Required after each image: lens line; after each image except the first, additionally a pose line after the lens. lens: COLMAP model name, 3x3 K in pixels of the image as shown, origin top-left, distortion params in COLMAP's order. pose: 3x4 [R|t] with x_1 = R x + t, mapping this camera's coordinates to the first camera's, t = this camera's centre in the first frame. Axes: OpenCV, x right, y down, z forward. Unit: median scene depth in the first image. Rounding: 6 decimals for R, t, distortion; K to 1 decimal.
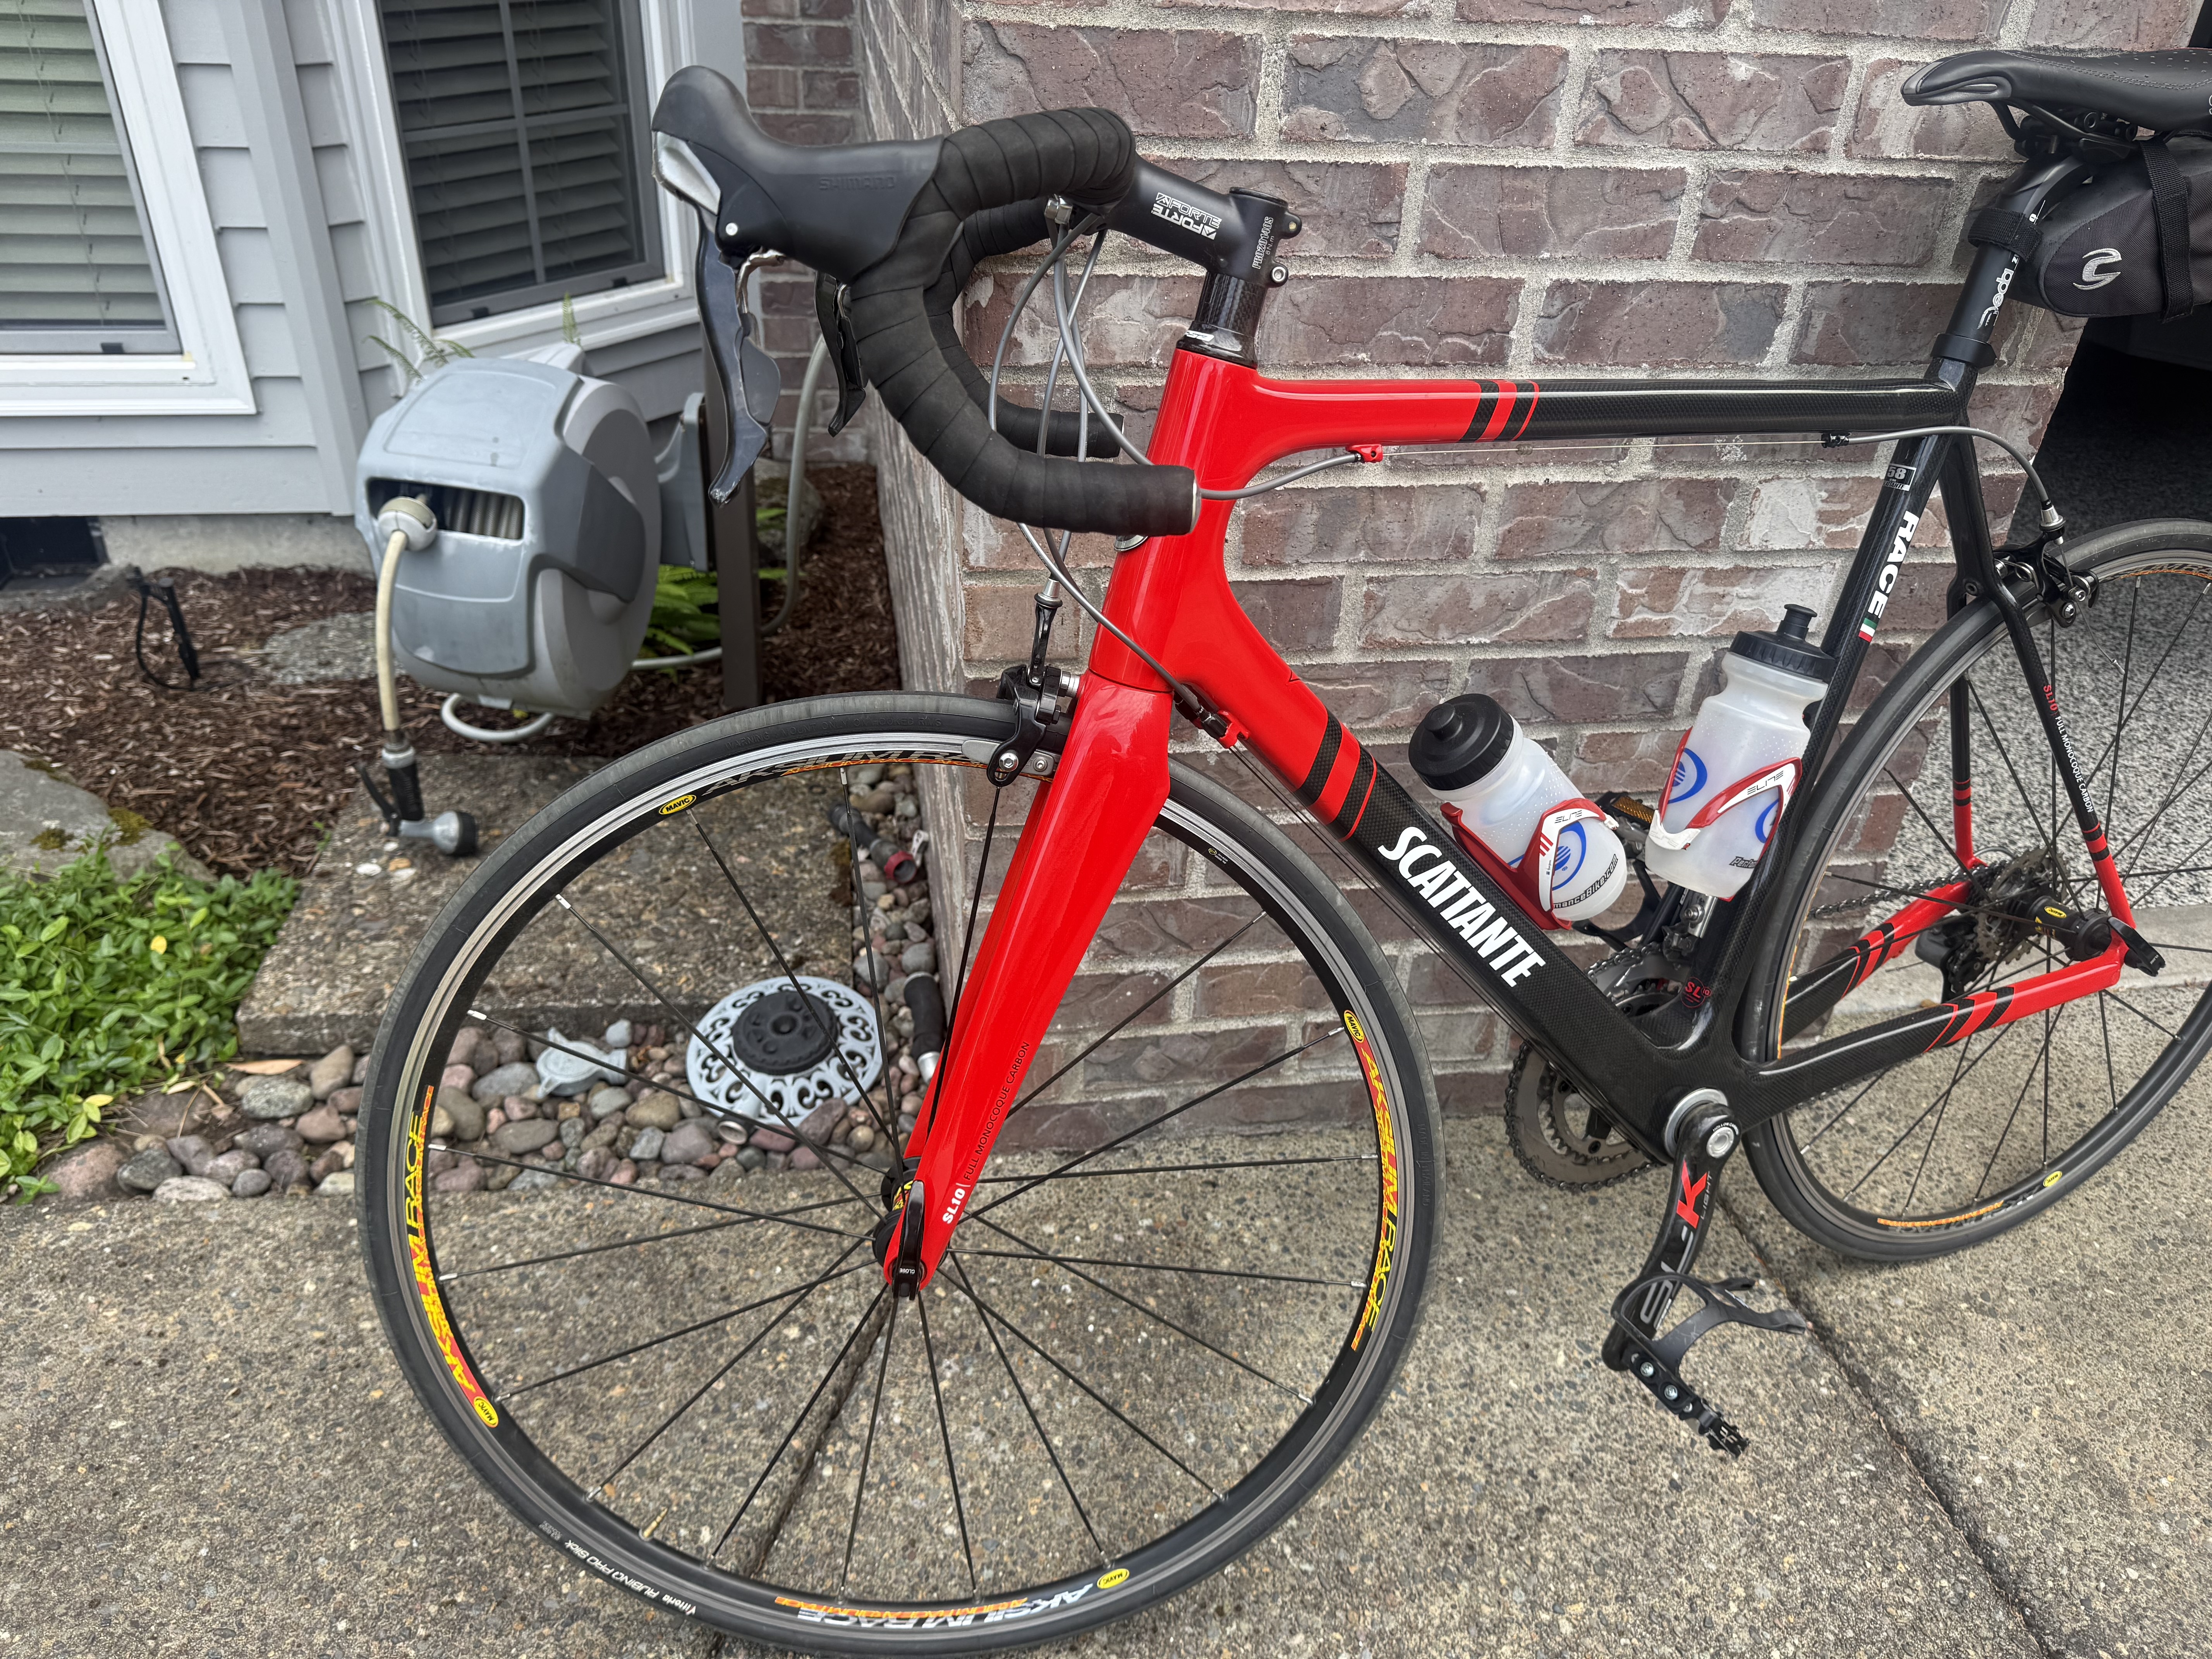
lens RADIAL K [[1570.1, 0, 1106.5], [0, 1570.1, 810.6], [0, 0, 1]] dist [0.029600, -0.042987]
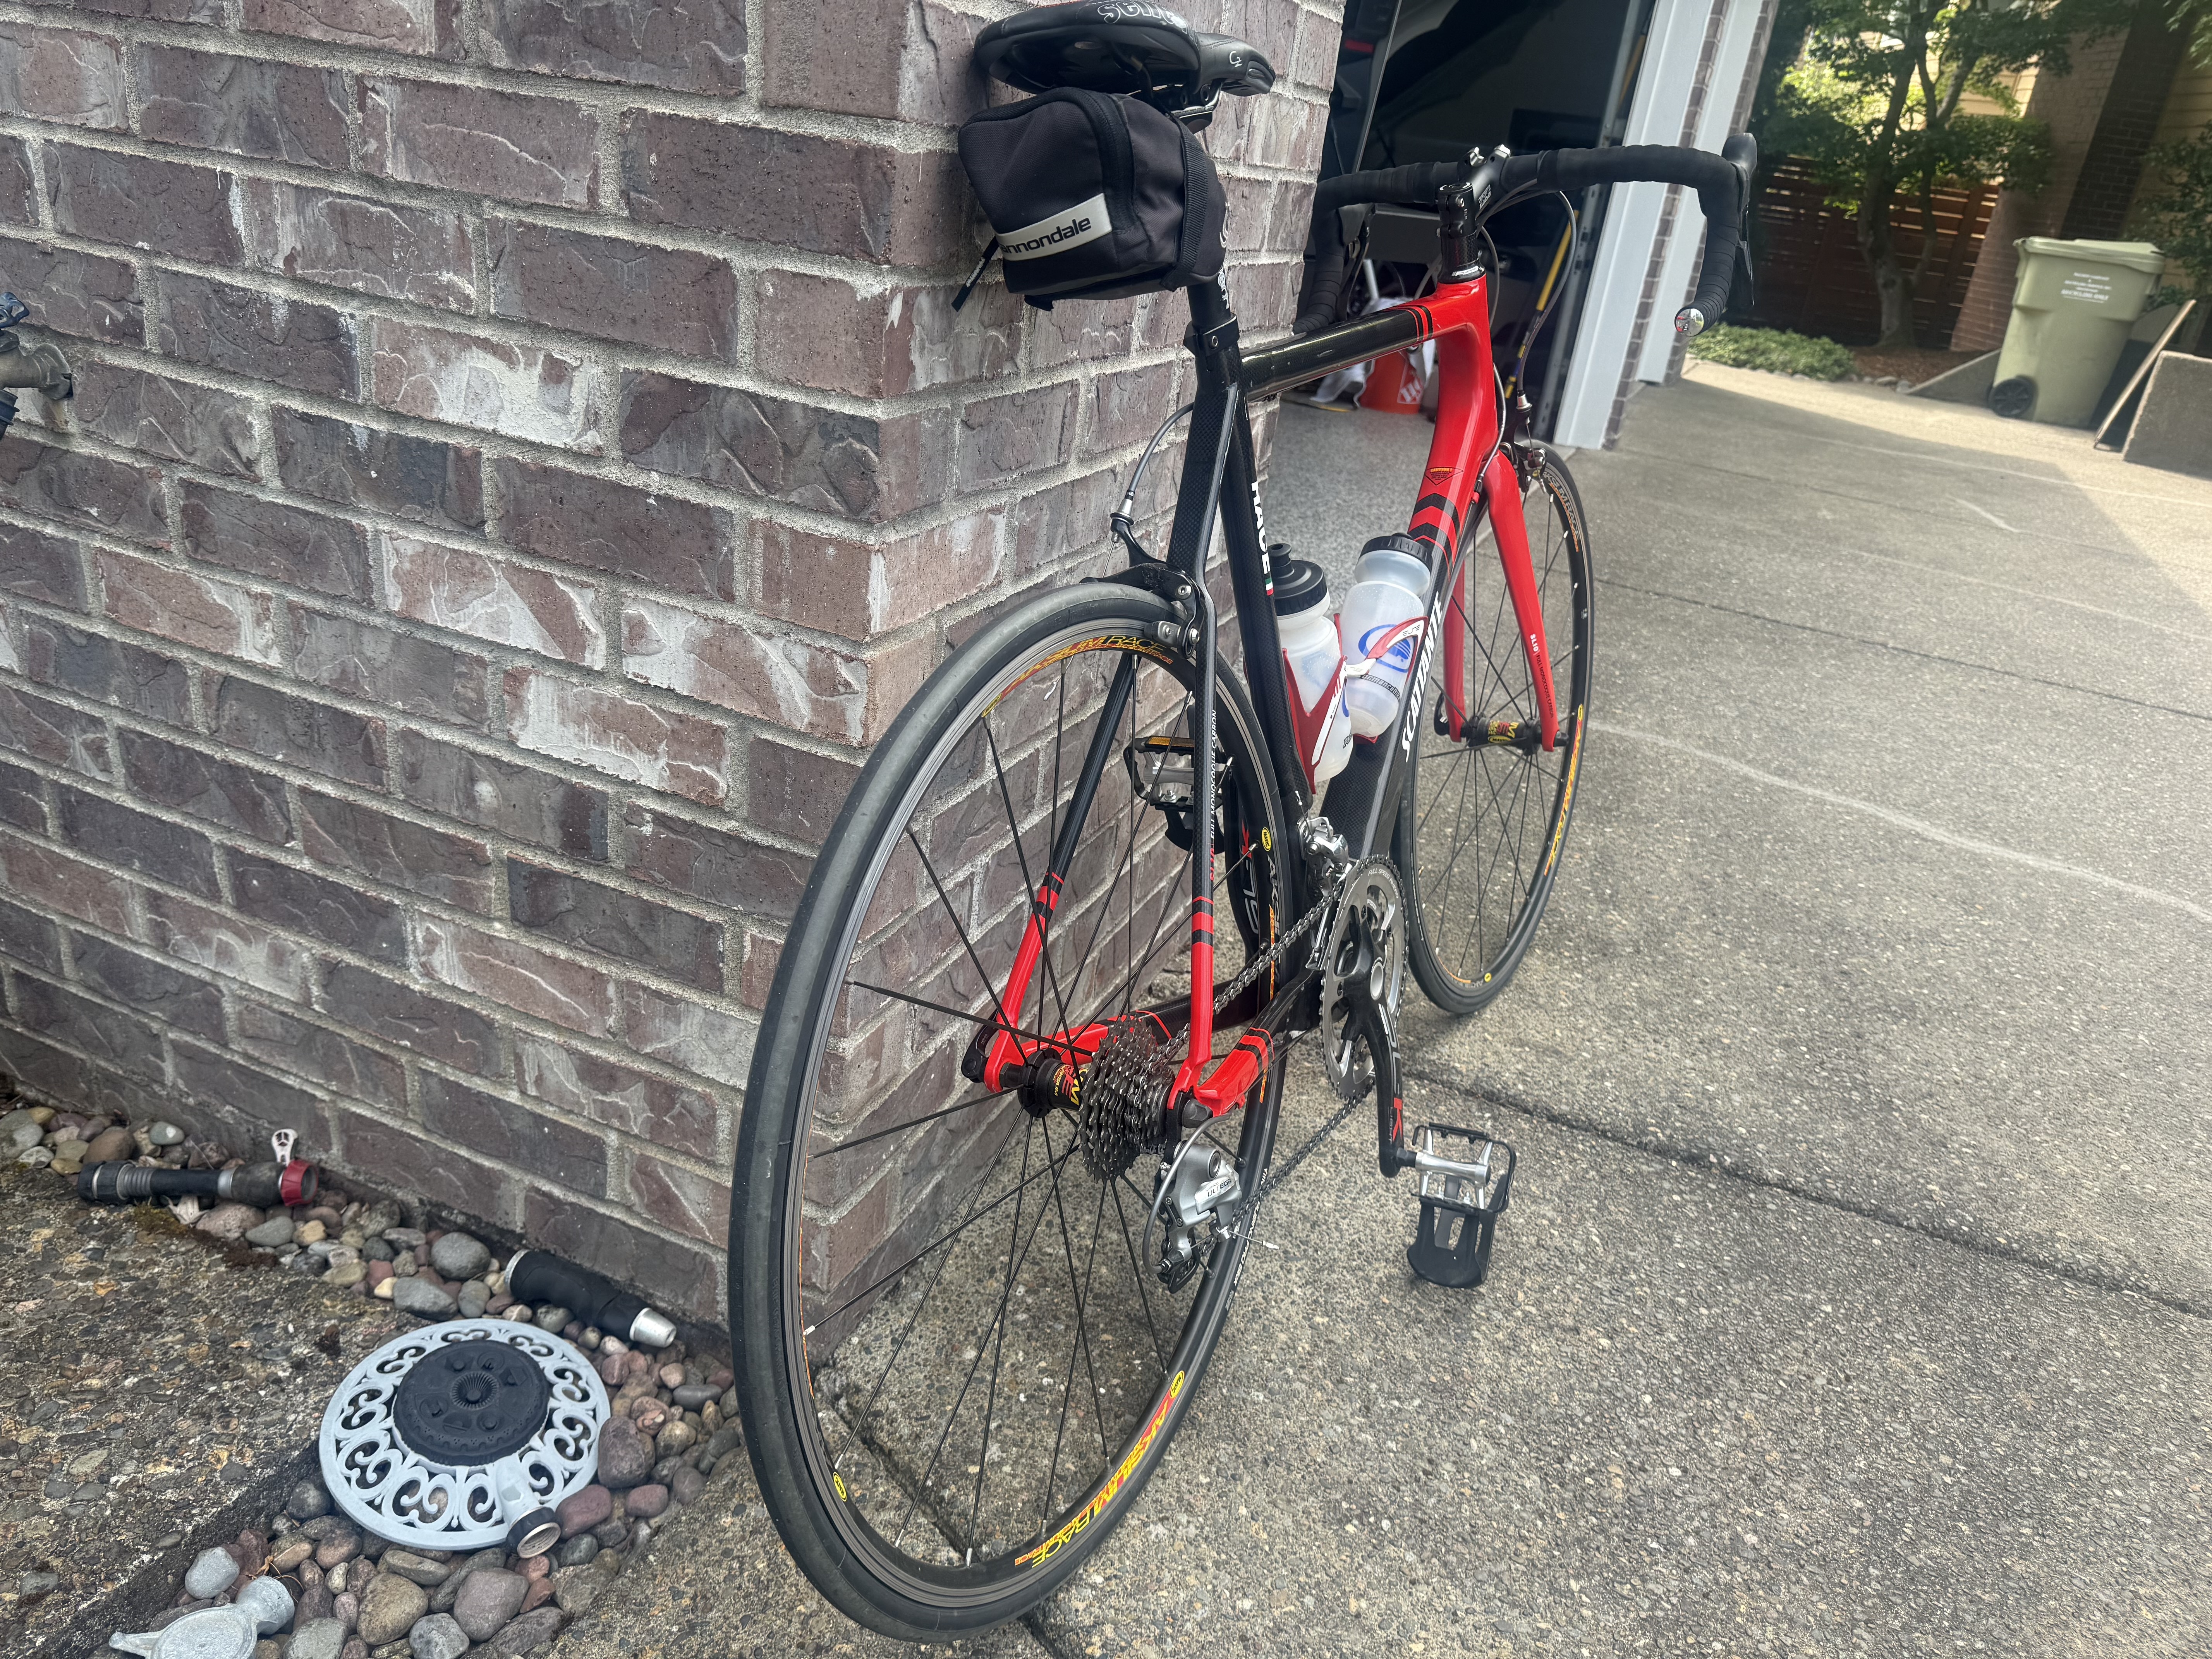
lens RADIAL K [[1570.1, 0, 1105.2], [0, 1570.1, 850.0], [0, 0, 1]] dist [0.029600, -0.042987]
pose [[0.541655, -0.338349, 0.769500, -0.667382], [0.363025, 0.919805, 0.148903, -0.120750], [-0.758171, 0.198693, 0.621046, 0.360629]]
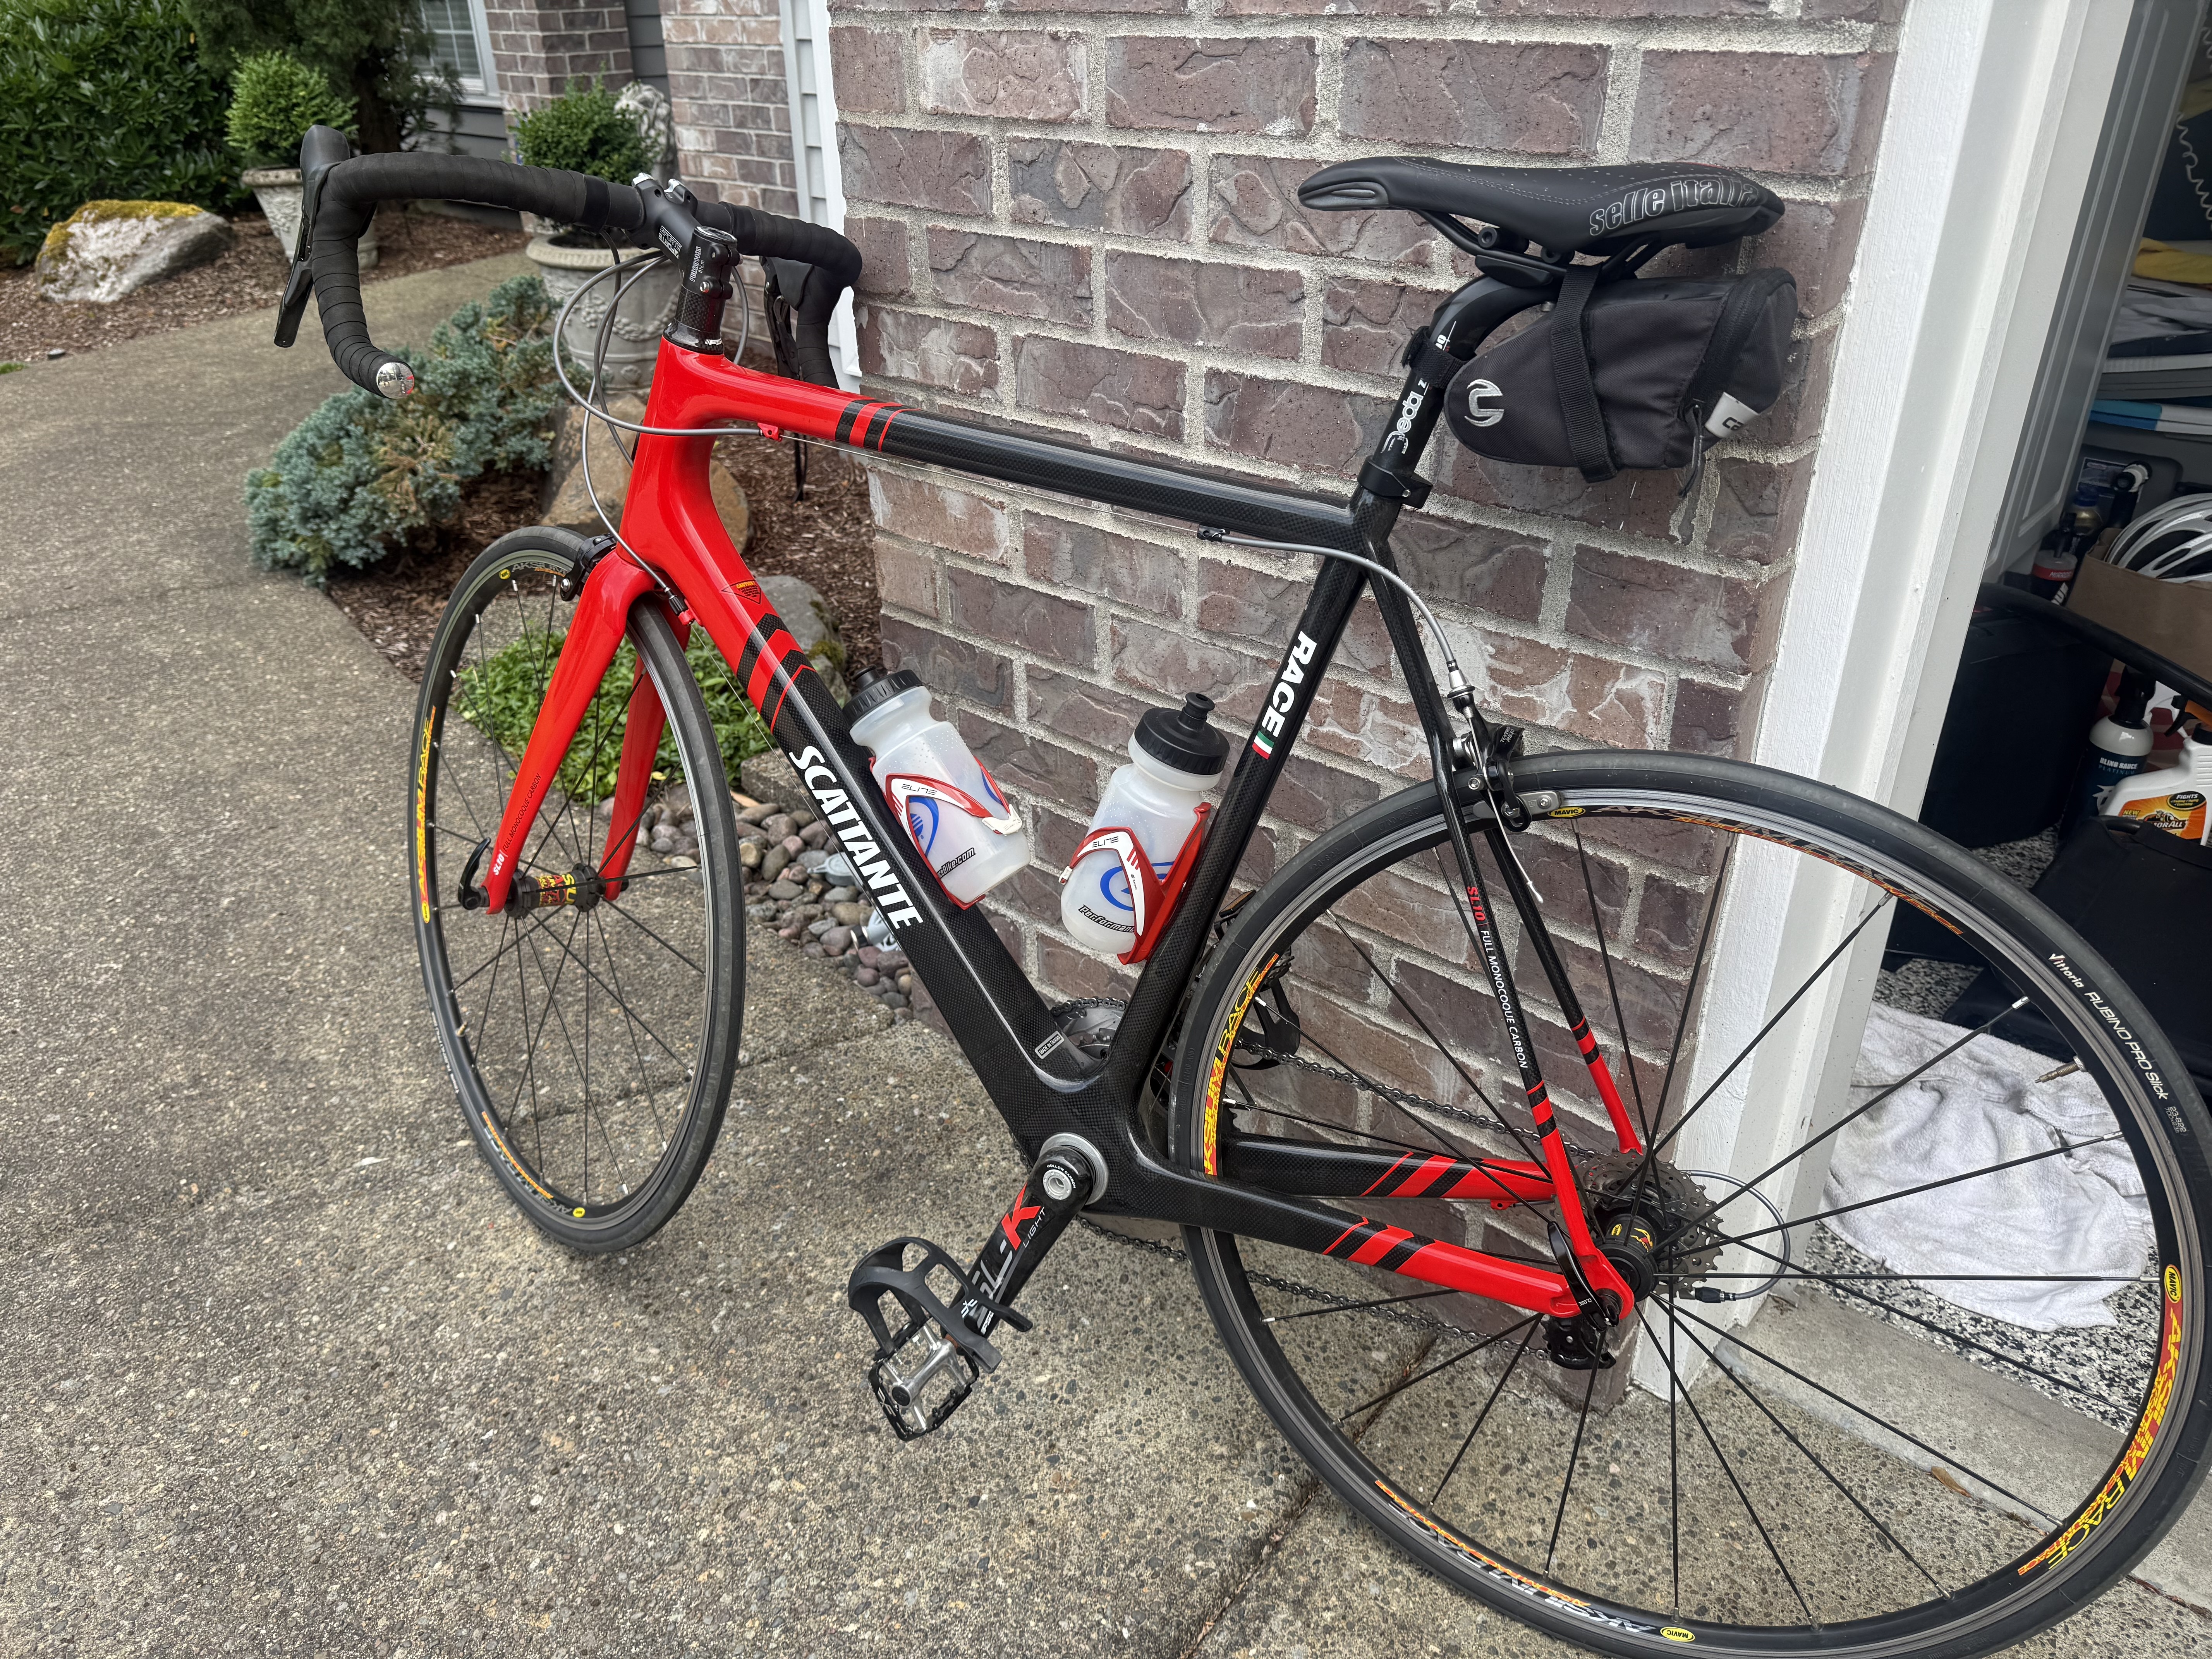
lens RADIAL K [[1570.1, 0, 1091.4], [0, 1570.1, 827.0], [0, 0, 1]] dist [0.029600, -0.042987]
pose [[0.618846, 0.322592, -0.716216, 0.987372], [-0.375820, 0.922247, 0.090664, -0.100885], [0.689775, 0.213061, 0.691965, 0.238708]]
